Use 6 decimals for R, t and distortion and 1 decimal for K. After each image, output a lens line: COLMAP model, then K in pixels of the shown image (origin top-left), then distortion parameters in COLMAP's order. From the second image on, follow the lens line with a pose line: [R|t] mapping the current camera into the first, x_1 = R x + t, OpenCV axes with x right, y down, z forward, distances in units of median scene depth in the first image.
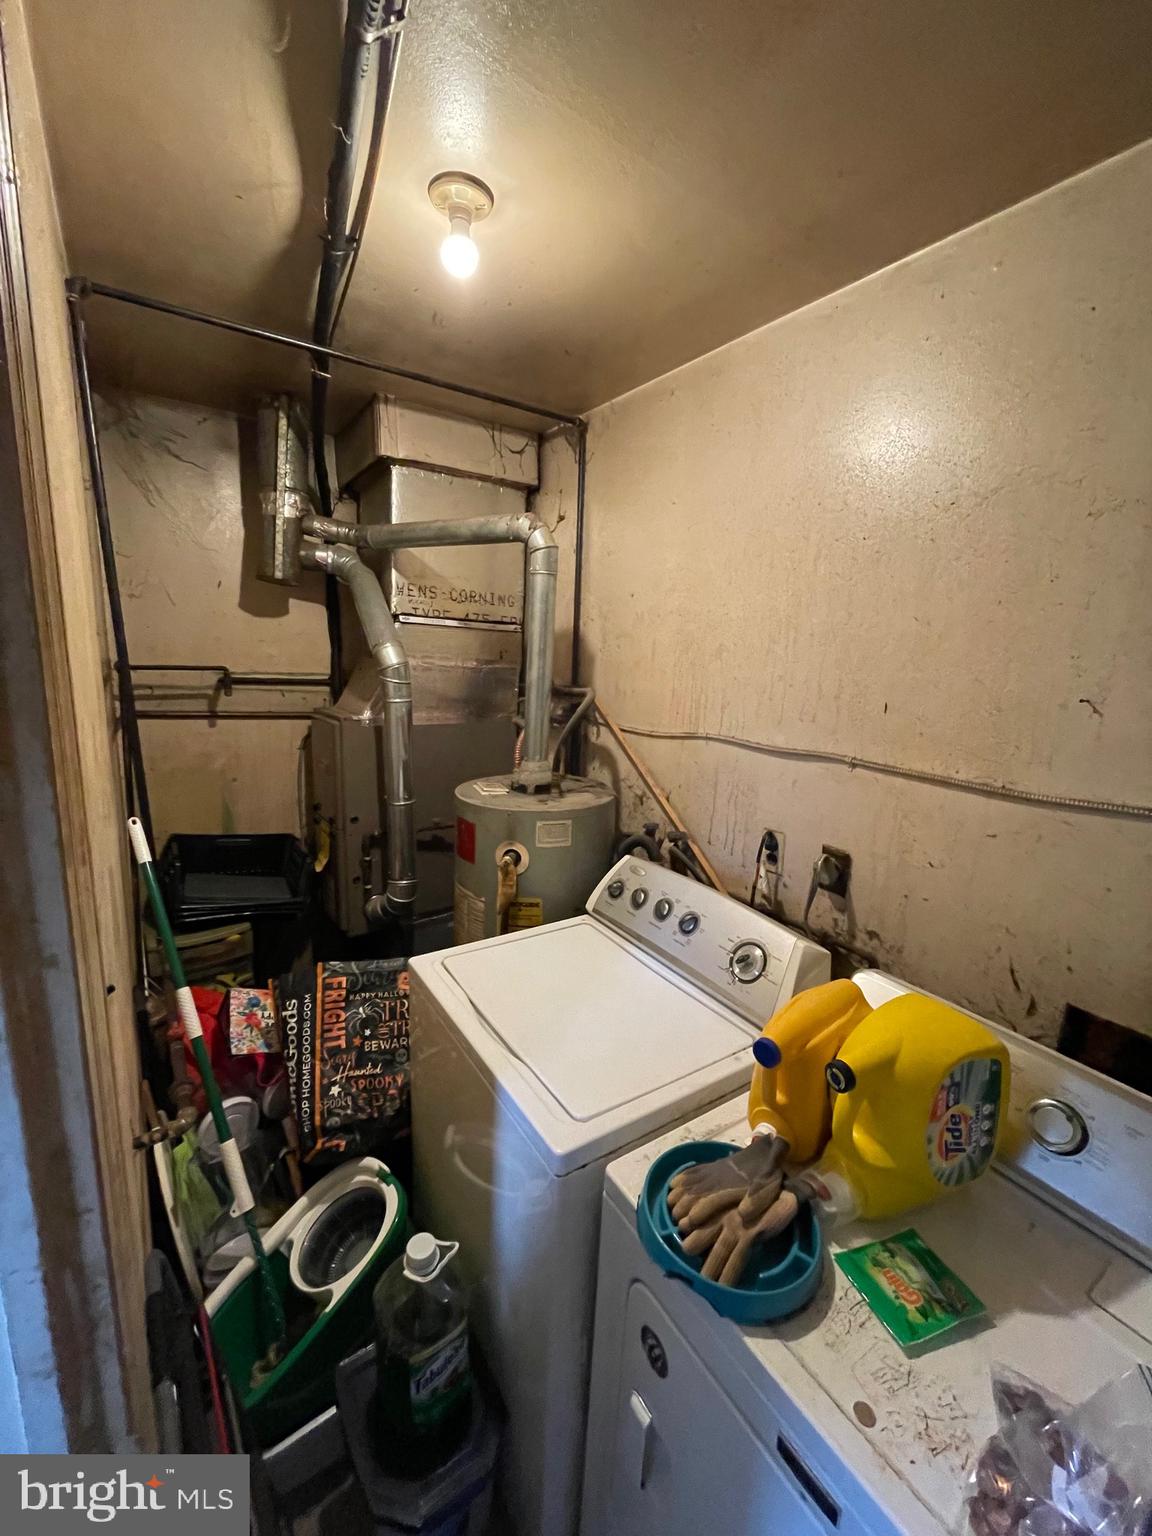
lens RADIAL K [[621.3, 0, 576.0], [0, 621.3, 768.0], [0, 0, 1]] dist [-0.001841, -0.000805]
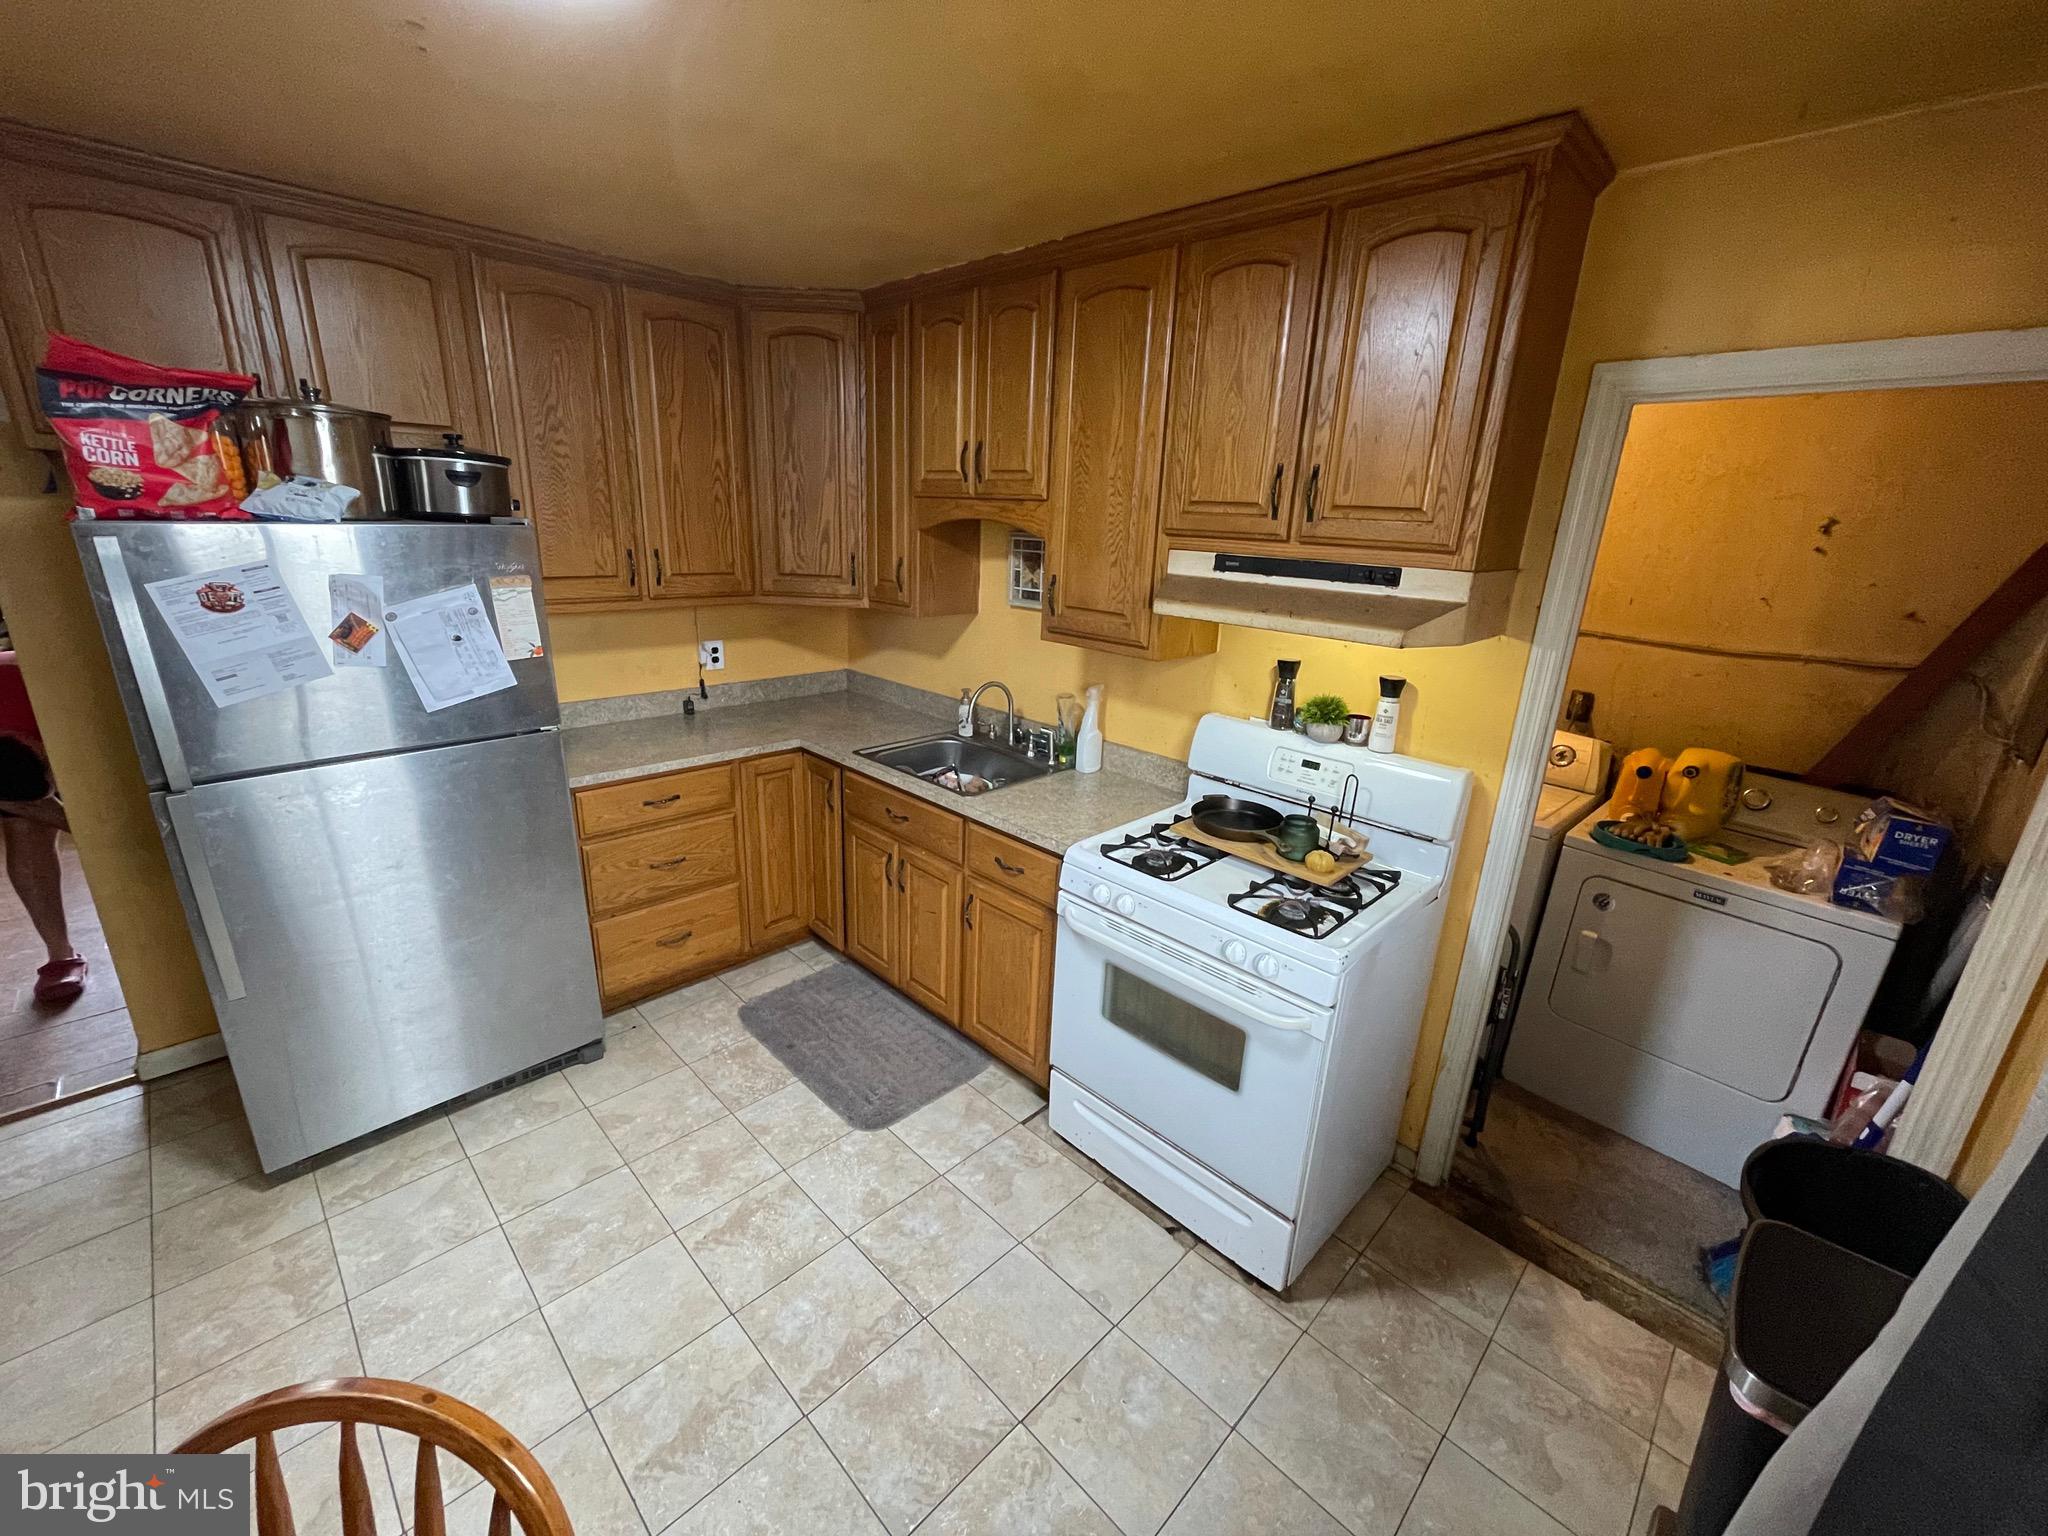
lens RADIAL K [[828.4, 0, 1022.4], [0, 828.4, 767.4], [0, 0, 1]] dist [-0.001841, -0.000805]
pose [[0.985258, -0.048410, 0.164080, -2.219541], [0.029707, 0.992969, 0.114583, 0.058900], [-0.168473, -0.108020, 0.979770, -1.388562]]
